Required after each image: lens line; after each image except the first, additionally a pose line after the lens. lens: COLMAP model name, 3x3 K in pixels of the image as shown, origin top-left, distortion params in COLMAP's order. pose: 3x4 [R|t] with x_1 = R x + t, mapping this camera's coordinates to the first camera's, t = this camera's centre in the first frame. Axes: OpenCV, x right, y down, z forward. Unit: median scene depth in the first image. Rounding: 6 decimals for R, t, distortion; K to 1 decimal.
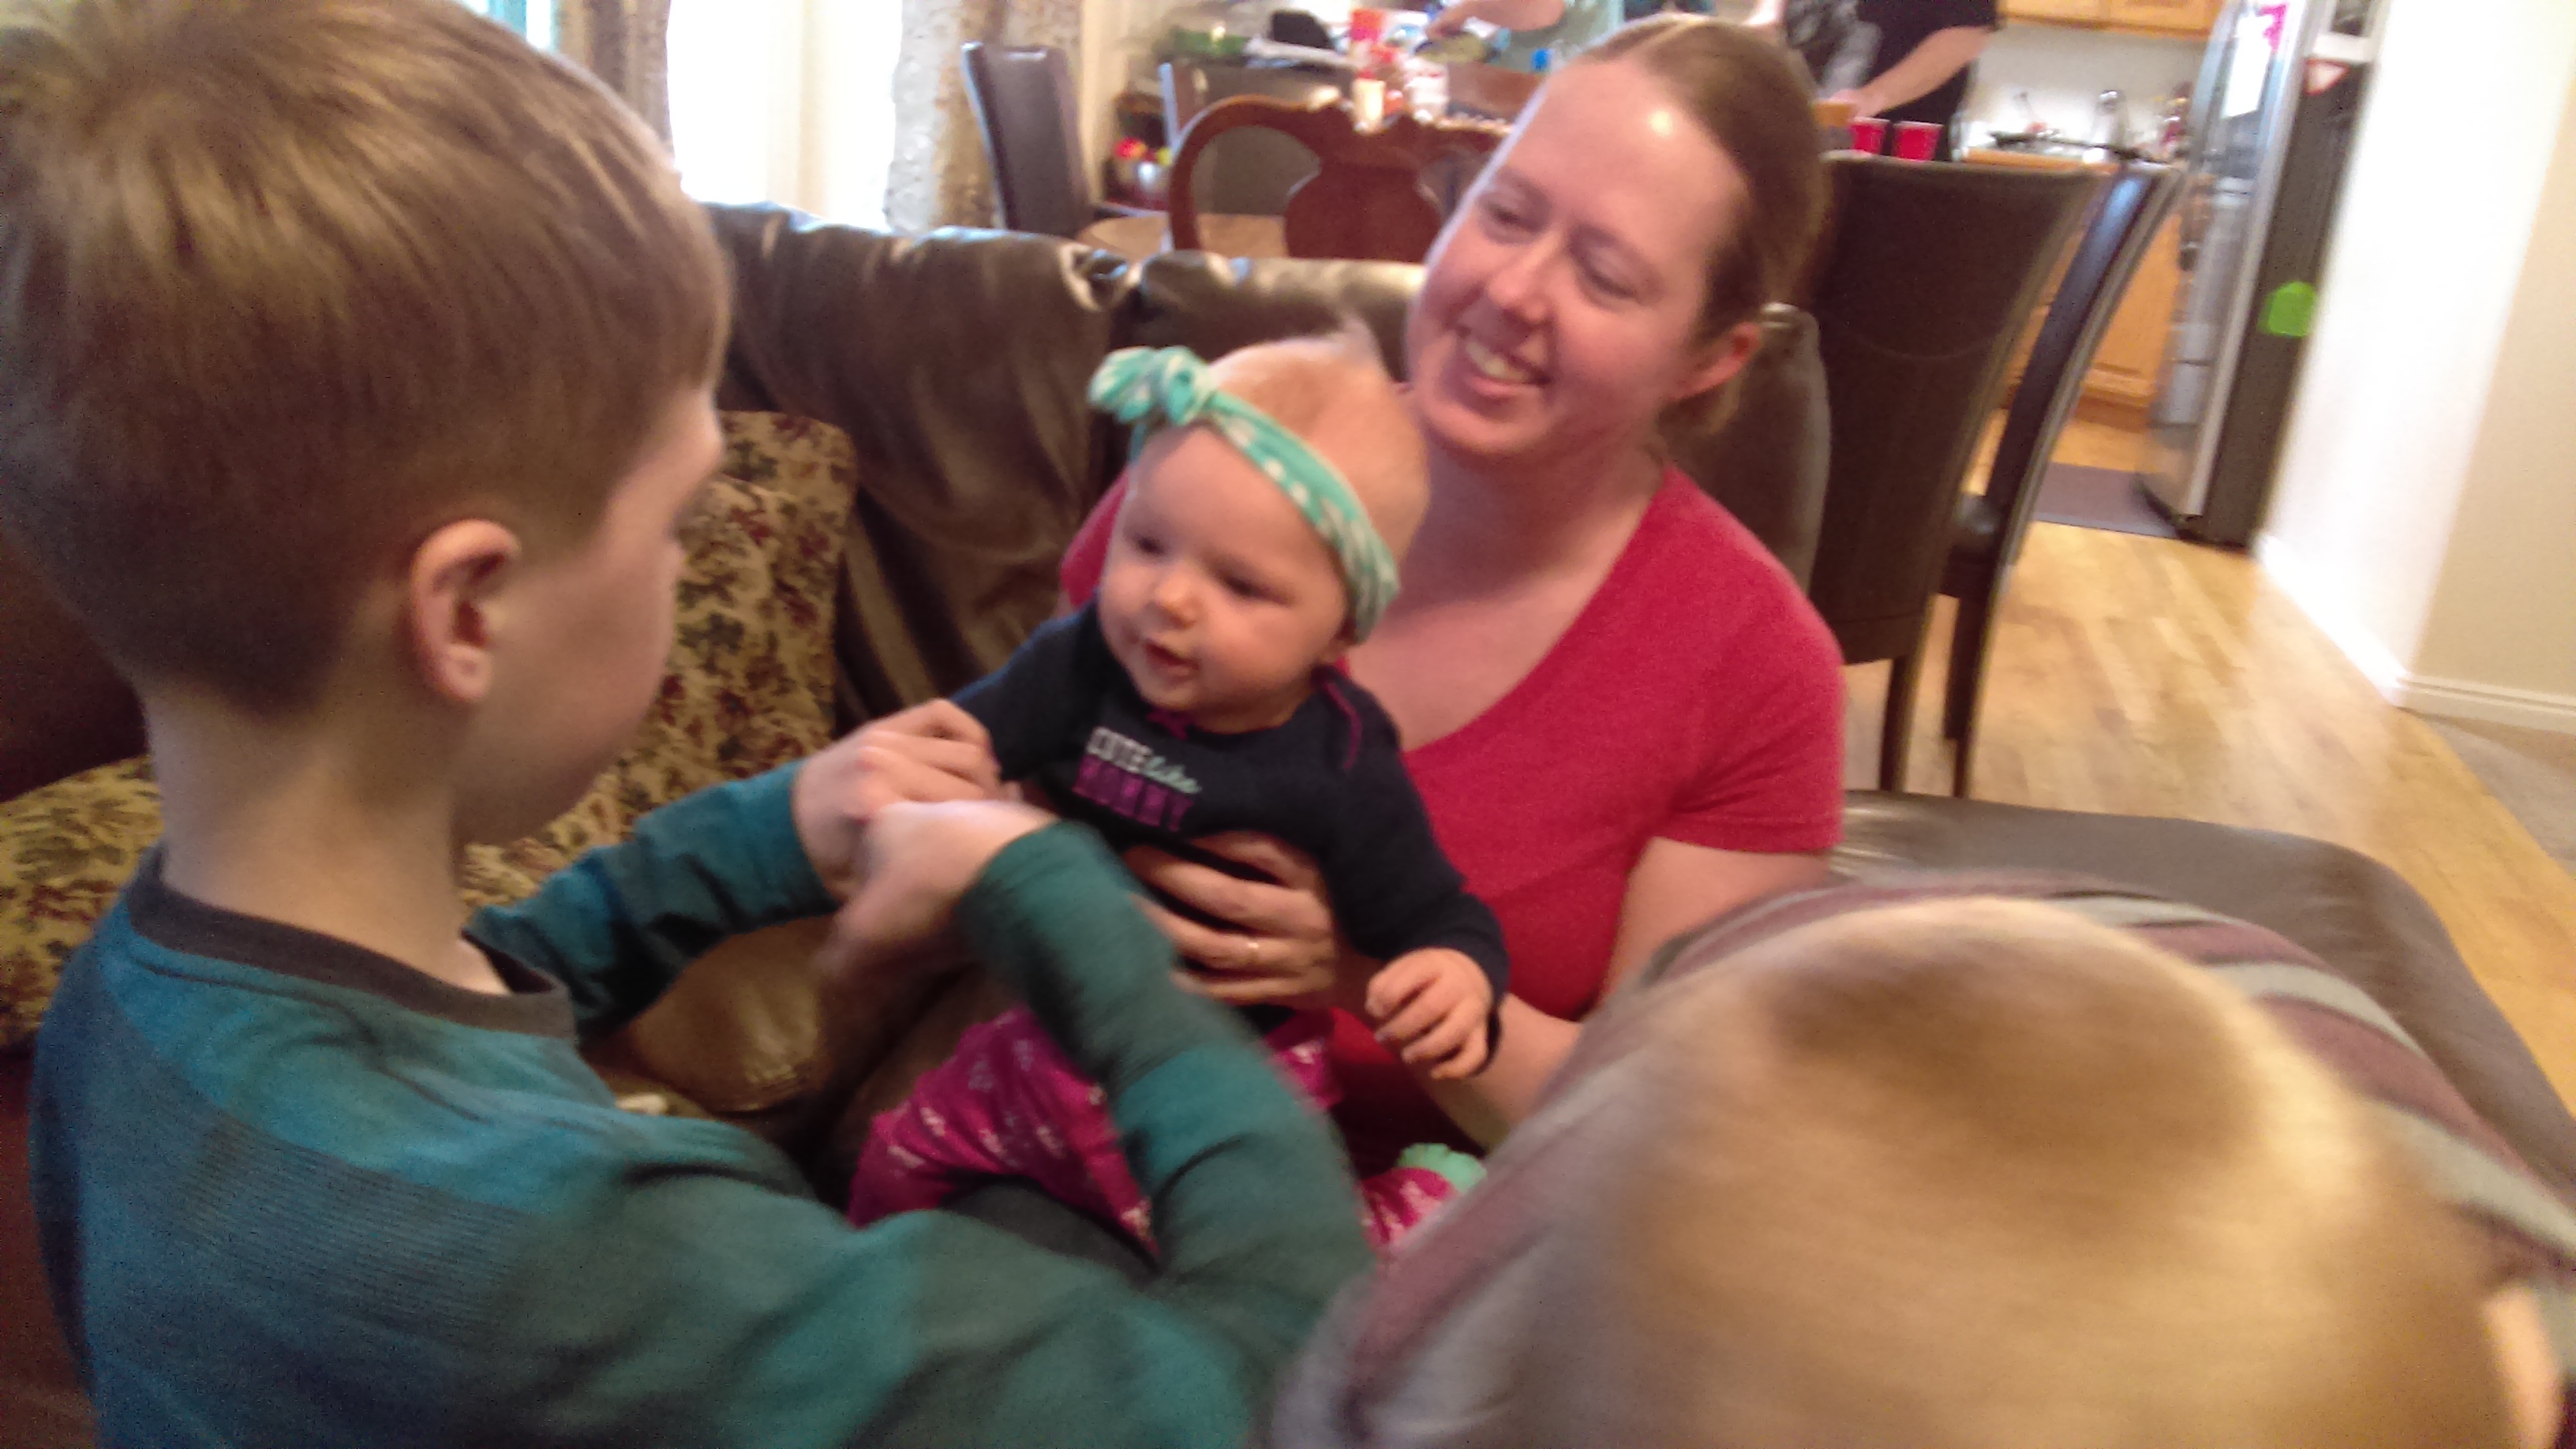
lens RADIAL K [[2086.6, 0, 1278.0], [0, 2086.6, 752.7], [0, 0, 1]] dist [0.050167, -0.007833]
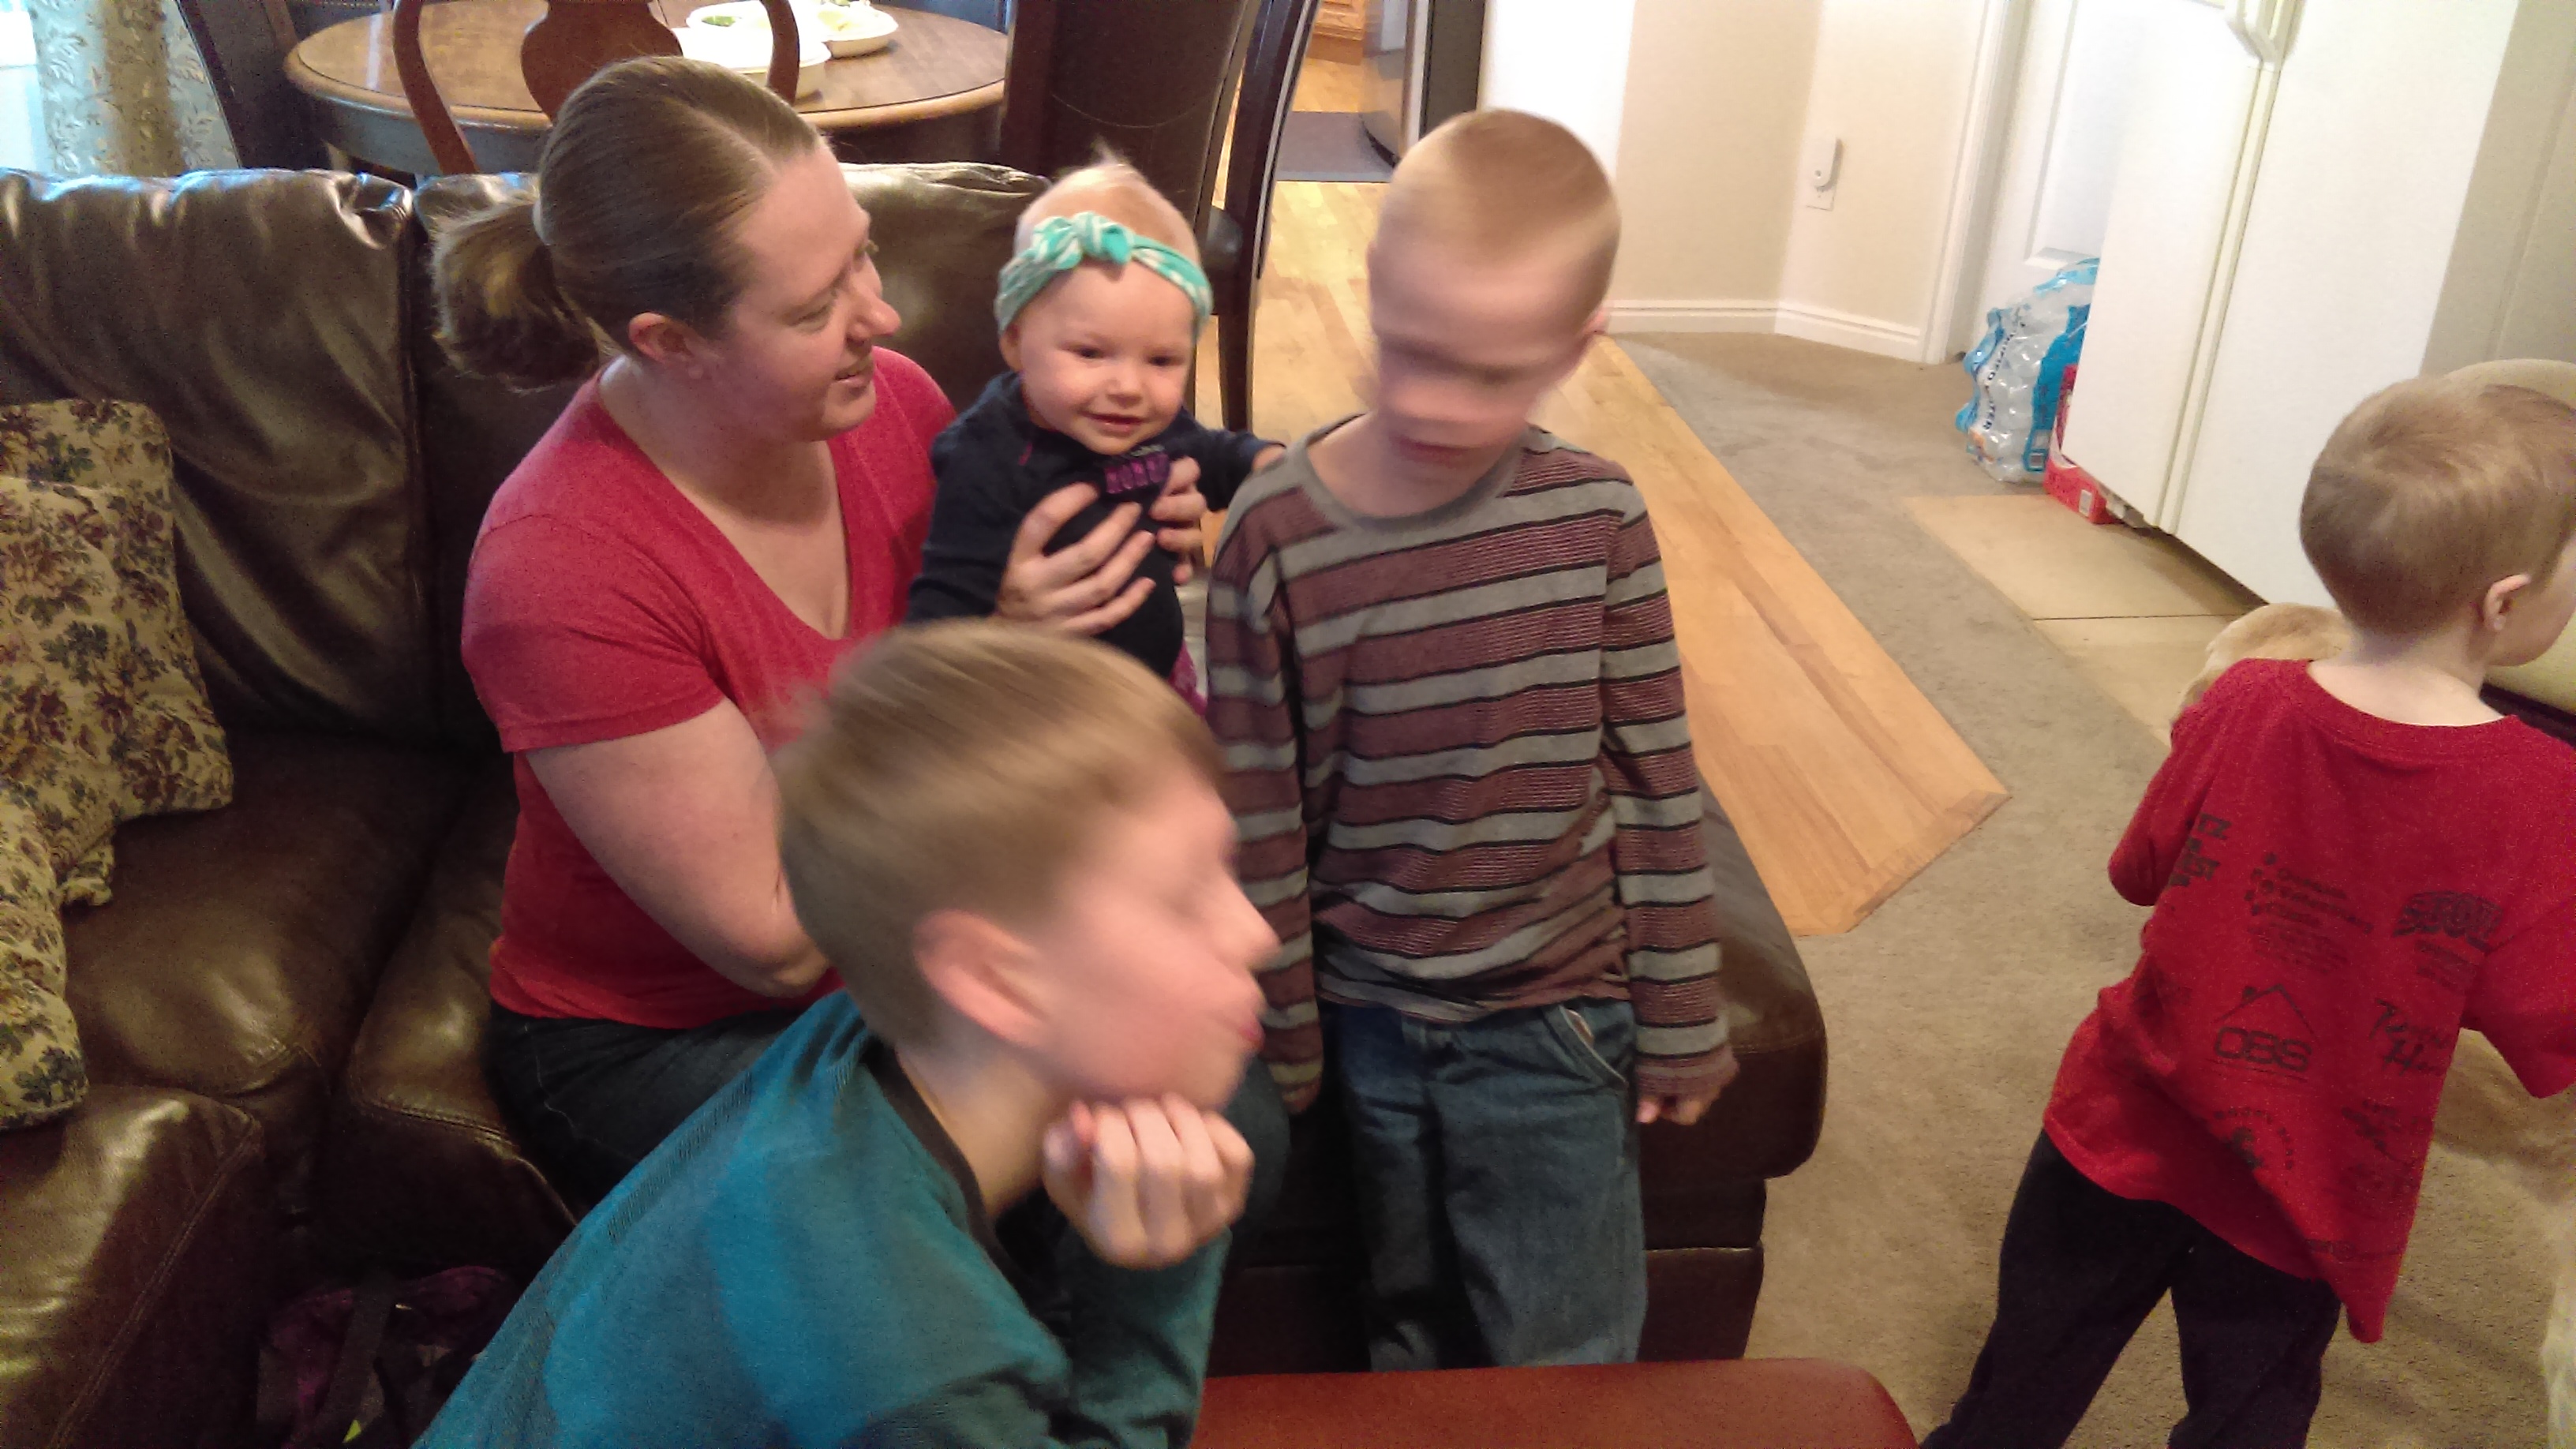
lens RADIAL K [[2181.8, 0, 1275.1], [0, 2181.8, 728.0], [0, 0, 1]] dist [-0.010359, -0.006738]
pose [[0.937944, -0.196228, 0.285928, -0.026516], [0.149063, 0.972585, 0.178492, -0.110505], [-0.313114, -0.124794, 0.941481, -0.190987]]
